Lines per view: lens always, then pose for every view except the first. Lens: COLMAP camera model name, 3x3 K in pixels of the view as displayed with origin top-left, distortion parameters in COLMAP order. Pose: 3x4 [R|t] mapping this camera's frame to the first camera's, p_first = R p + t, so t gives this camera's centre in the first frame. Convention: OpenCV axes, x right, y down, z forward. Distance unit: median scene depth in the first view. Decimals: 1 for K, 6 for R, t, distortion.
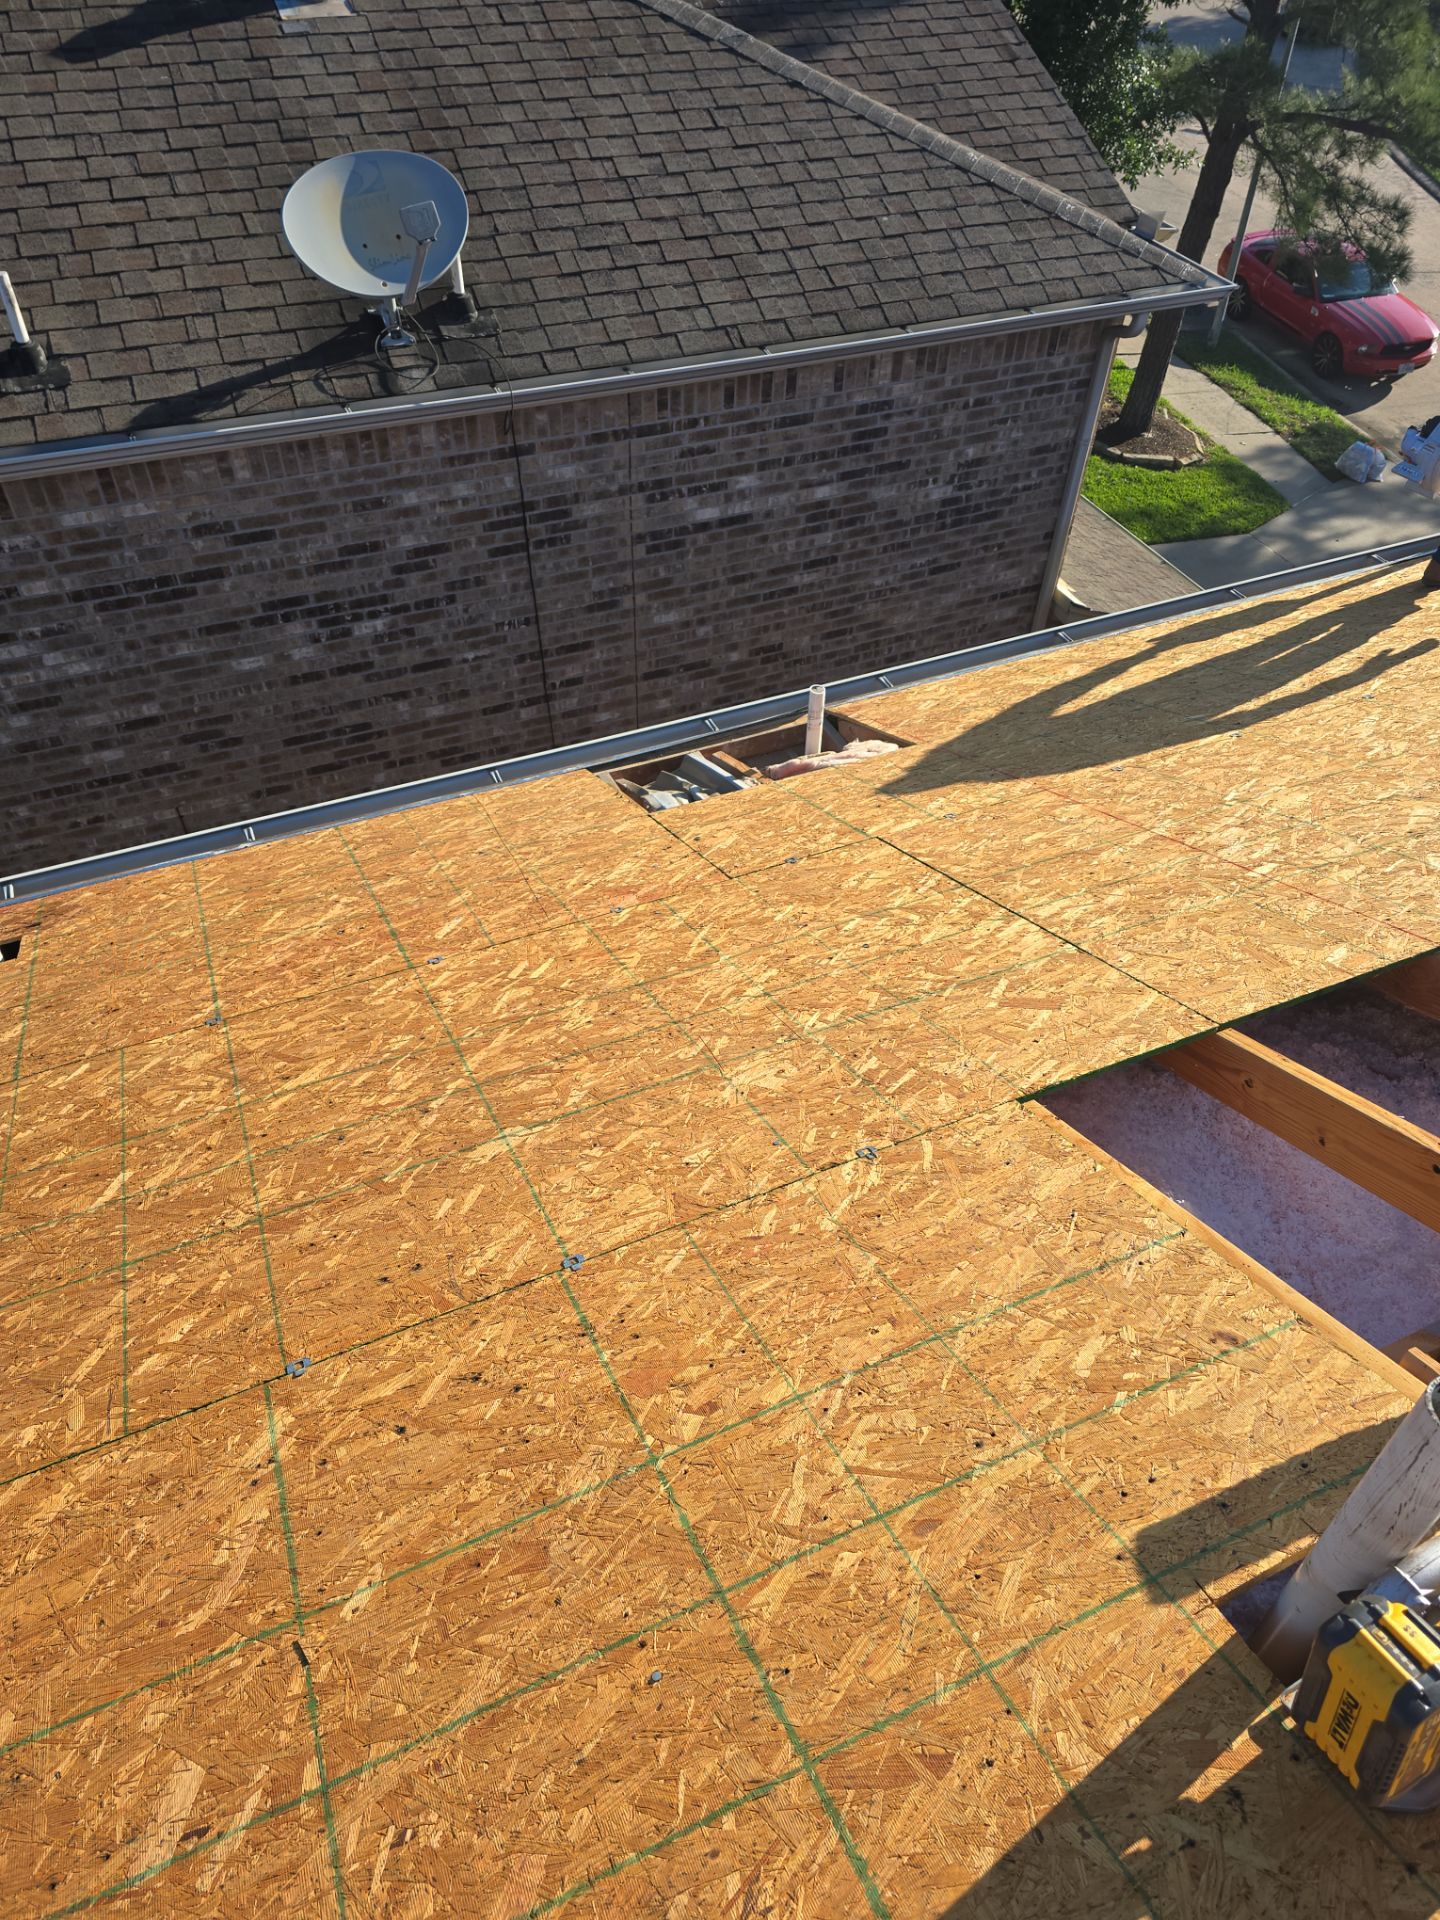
lens RADIAL K [[1294.4, 0, 749.7], [0, 1294.4, 958.8], [0, 0, 1]] dist [0.053508, -0.048761]
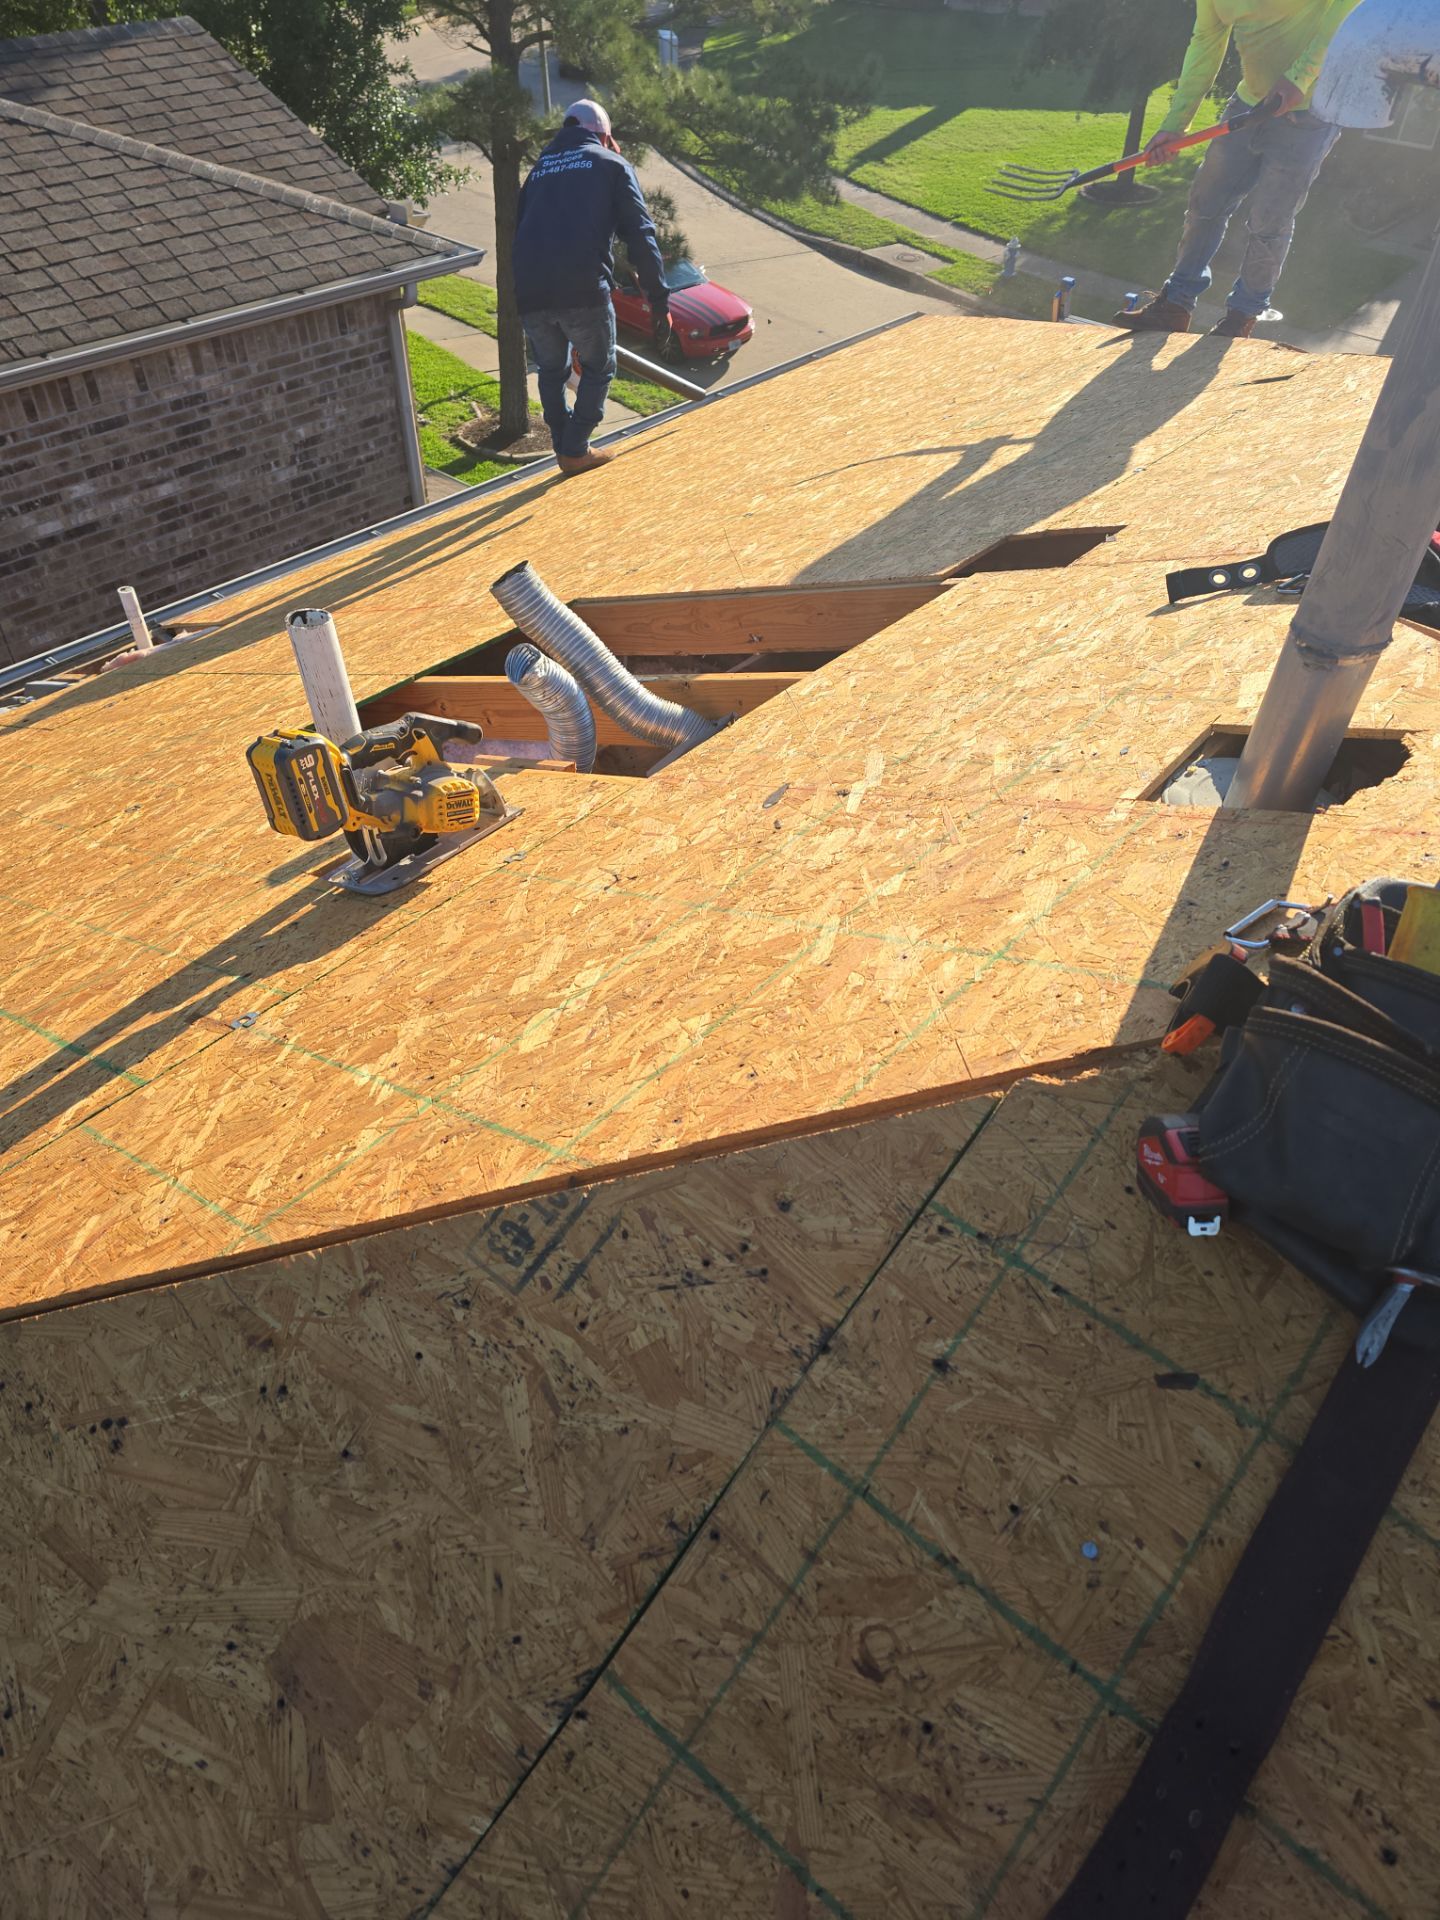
lens RADIAL K [[1294.4, 0, 769.9], [0, 1294.4, 976.6], [0, 0, 1]] dist [0.053508, -0.048761]
pose [[0.908124, -0.296314, 0.295817, 0.095186], [0.305446, 0.952075, 0.015991, 0.198317], [-0.286378, 0.075835, 0.955111, -0.155222]]
